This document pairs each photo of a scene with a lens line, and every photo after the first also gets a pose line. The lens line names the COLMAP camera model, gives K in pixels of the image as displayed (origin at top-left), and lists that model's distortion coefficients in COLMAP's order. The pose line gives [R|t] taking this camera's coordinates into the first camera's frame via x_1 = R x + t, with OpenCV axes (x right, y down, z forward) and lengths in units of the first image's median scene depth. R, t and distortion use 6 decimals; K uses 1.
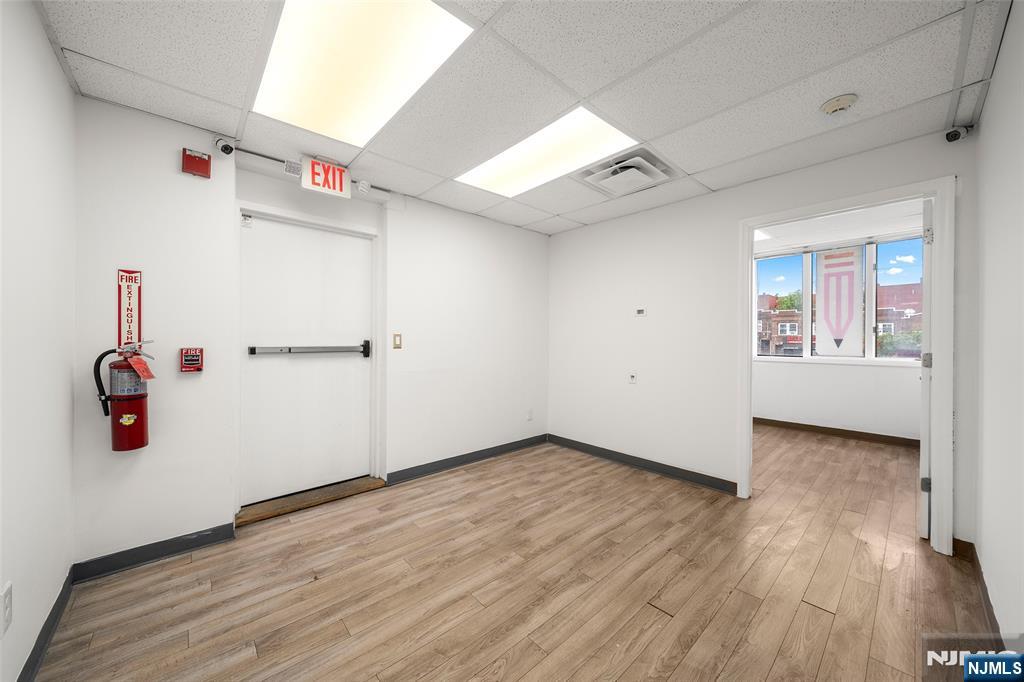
lens RADIAL K [[369.2, 0, 509.6], [0, 369.2, 340.6], [0, 0, 1]] dist [0.001125, 0.000056]
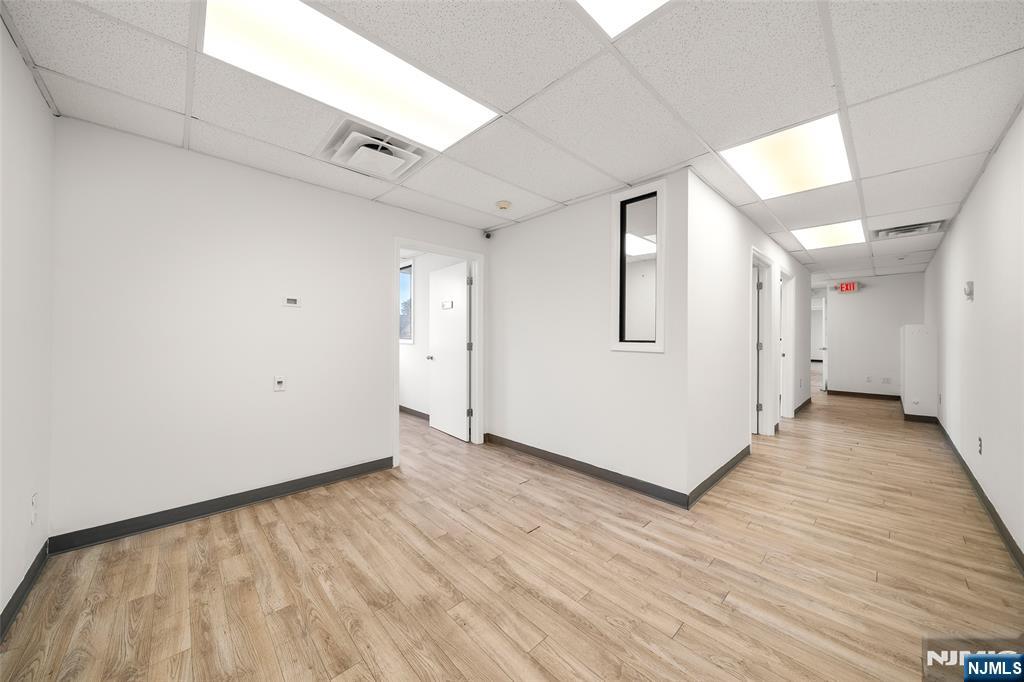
lens RADIAL K [[356.7, 0, 509.7], [0, 356.7, 337.5], [0, 0, 1]] dist [-0.001941, -0.000142]
pose [[-0.027774, -0.006979, 0.999590, -0.565775], [0.001094, 0.999975, 0.007012, -0.005208], [-0.999614, 0.001288, -0.027766, 0.684337]]
